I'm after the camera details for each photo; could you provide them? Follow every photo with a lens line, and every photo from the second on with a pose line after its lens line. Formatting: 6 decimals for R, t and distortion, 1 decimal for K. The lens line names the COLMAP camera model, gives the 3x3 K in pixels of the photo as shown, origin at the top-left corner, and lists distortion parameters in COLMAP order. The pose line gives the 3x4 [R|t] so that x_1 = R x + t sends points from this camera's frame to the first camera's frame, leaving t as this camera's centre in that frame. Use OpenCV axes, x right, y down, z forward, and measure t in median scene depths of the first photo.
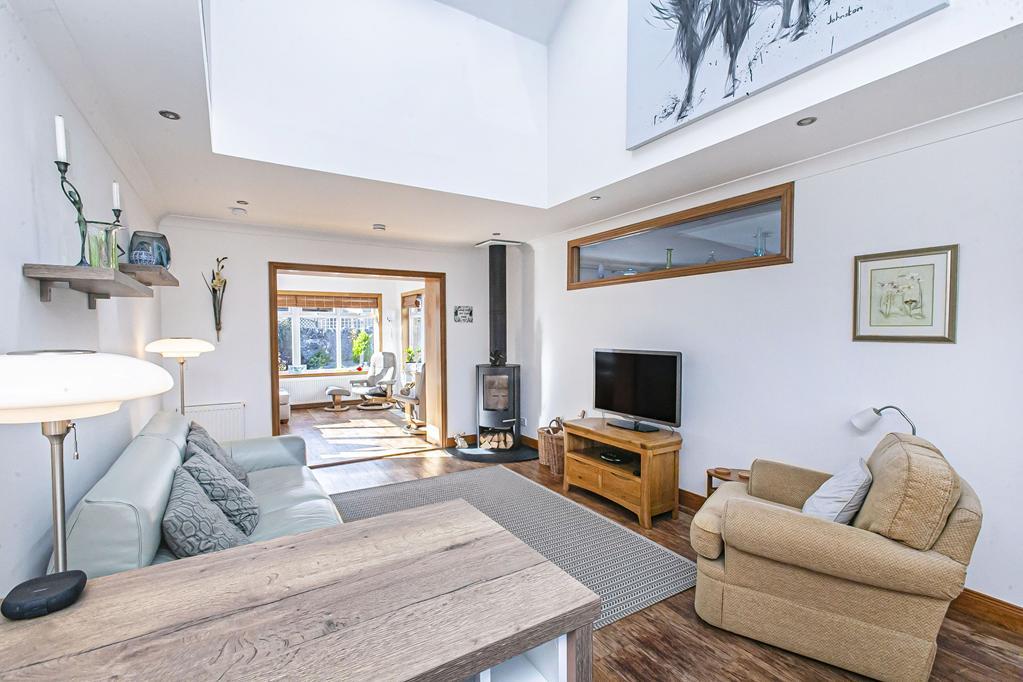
lens RADIAL K [[462.0, 0, 513.4], [0, 462.0, 347.8], [0, 0, 1]] dist [0.002365, 0.000873]
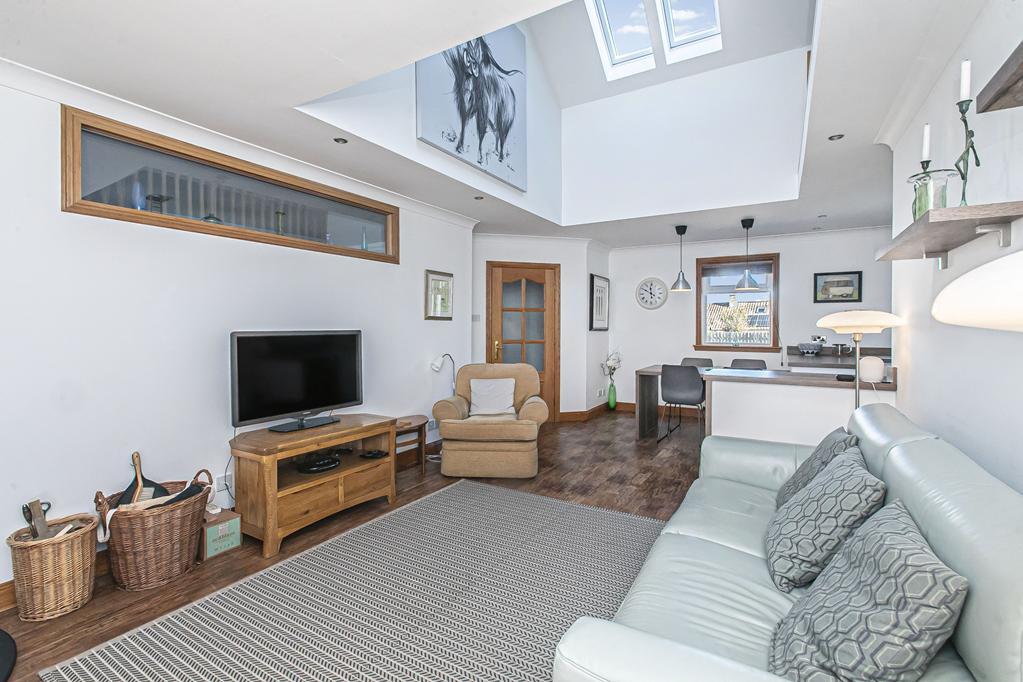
lens RADIAL K [[462.0, 0, 511.6], [0, 462.0, 331.8], [0, 0, 1]] dist [0.002365, 0.000873]
pose [[-0.460777, -0.003567, 0.887509, -0.914281], [0.037125, 0.999039, 0.023290, 0.002070], [-0.886739, 0.043680, -0.460202, 1.519443]]
